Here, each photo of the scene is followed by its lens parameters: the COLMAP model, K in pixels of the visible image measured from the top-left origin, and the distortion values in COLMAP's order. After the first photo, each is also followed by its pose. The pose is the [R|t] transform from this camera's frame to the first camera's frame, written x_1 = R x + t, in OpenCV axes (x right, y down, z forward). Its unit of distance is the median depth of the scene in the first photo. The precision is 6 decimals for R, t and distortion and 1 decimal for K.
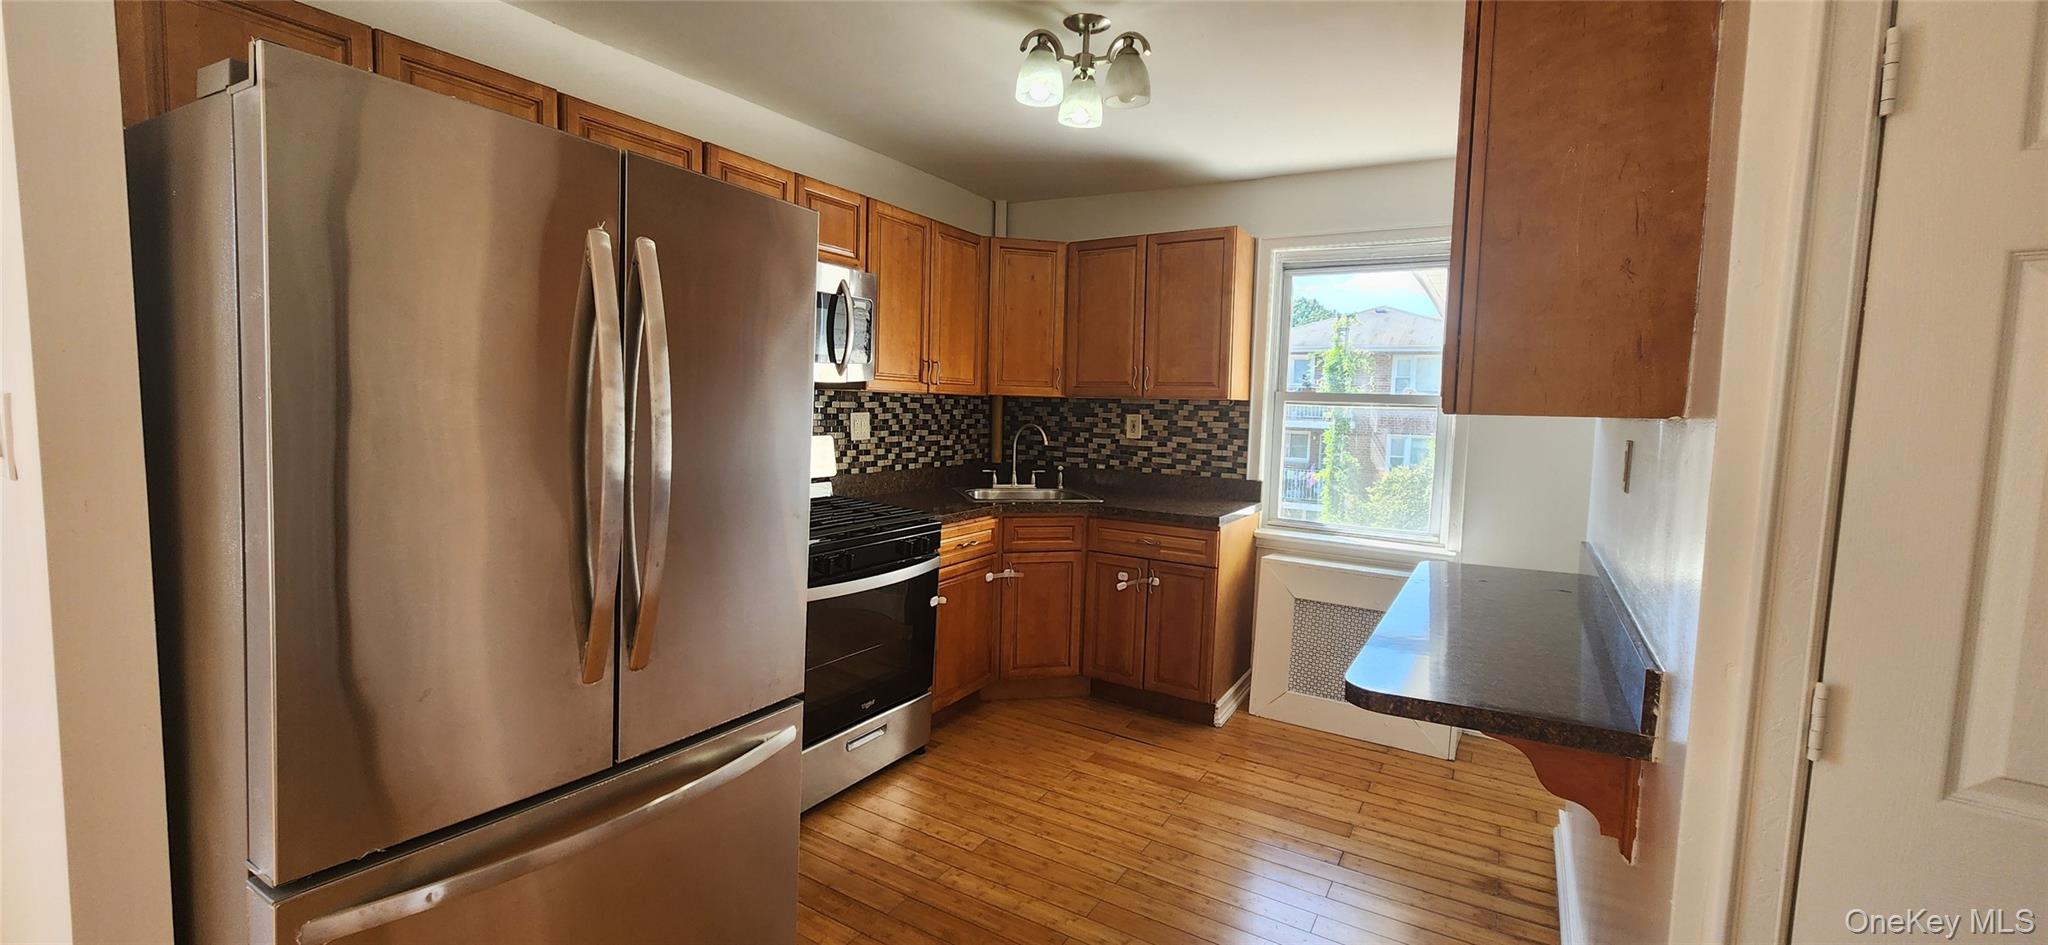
lens RADIAL K [[831.7, 0, 1018.4], [0, 831.7, 471.3], [0, 0, 1]] dist [0.000132, -0.000005]
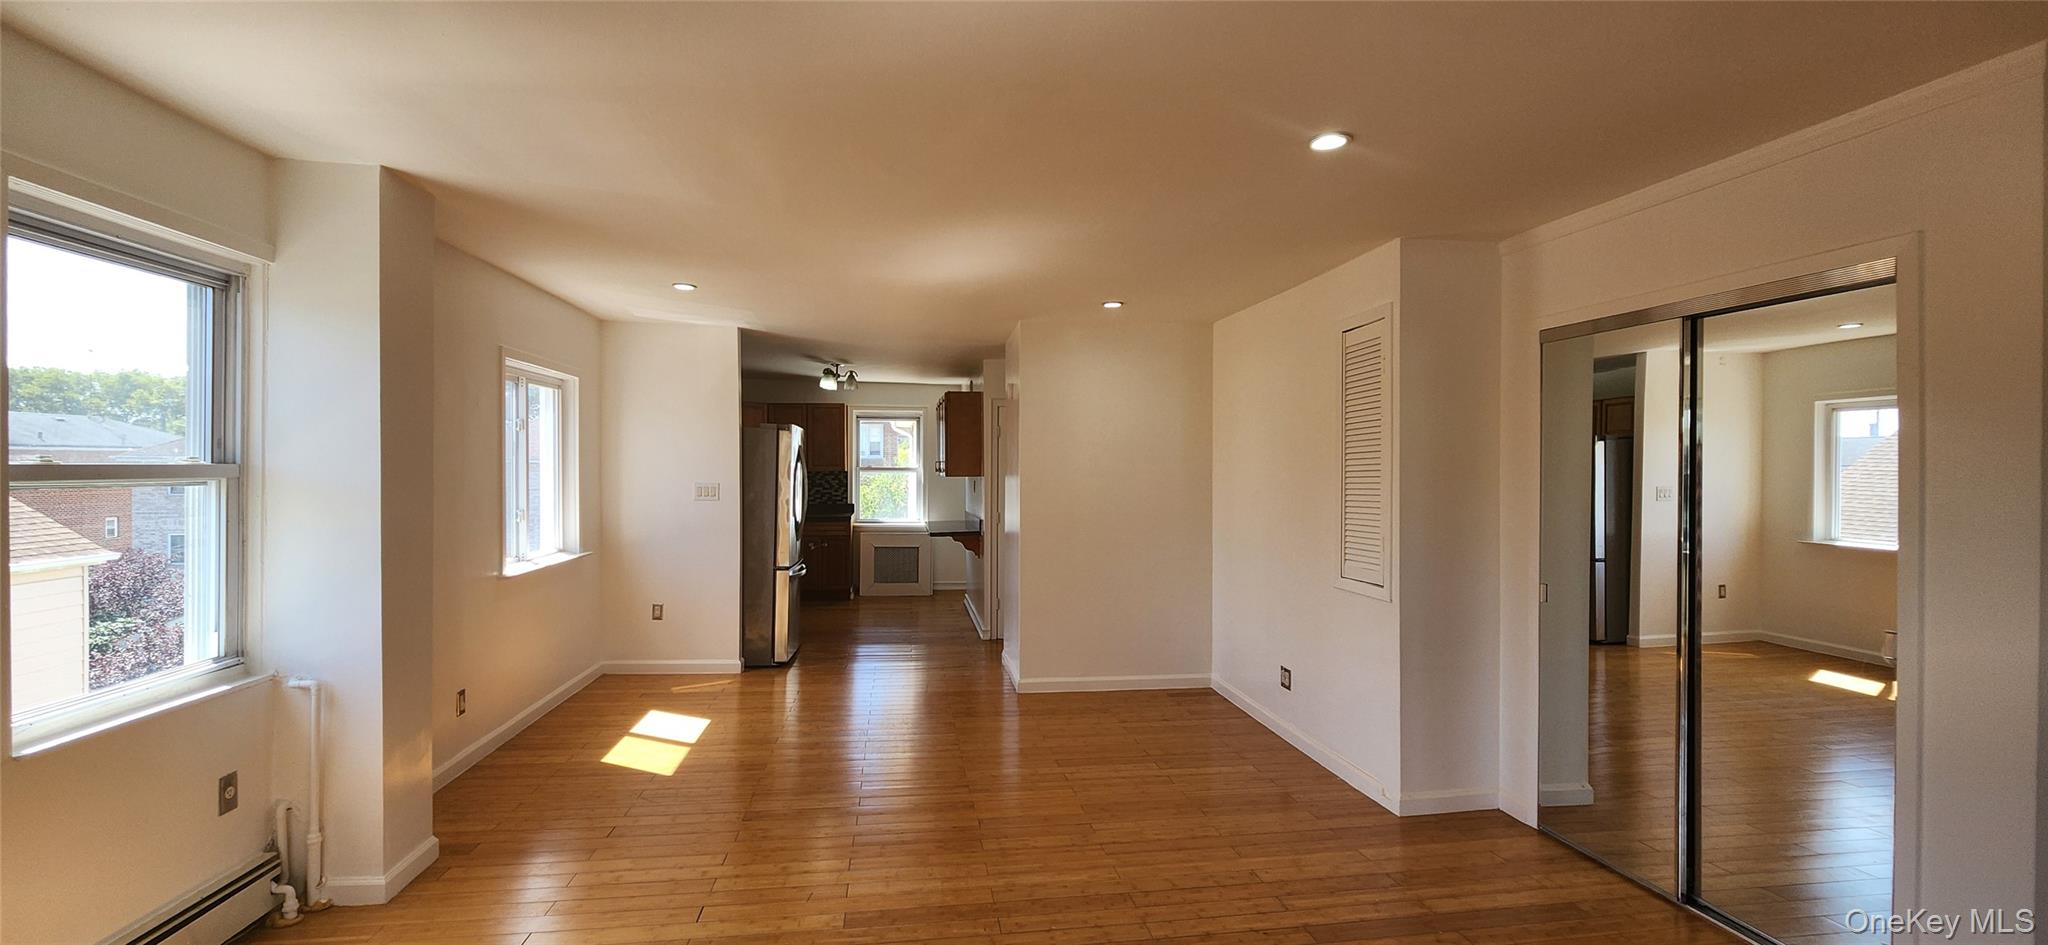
lens RADIAL K [[831.7, 0, 1024.8], [0, 831.7, 469.8], [0, 0, 1]] dist [0.000132, -0.000005]
pose [[0.775719, -0.043650, 0.629567, -0.933963], [0.082007, 0.996119, -0.031980, 0.034924], [-0.625728, 0.076436, 0.776288, -1.328126]]
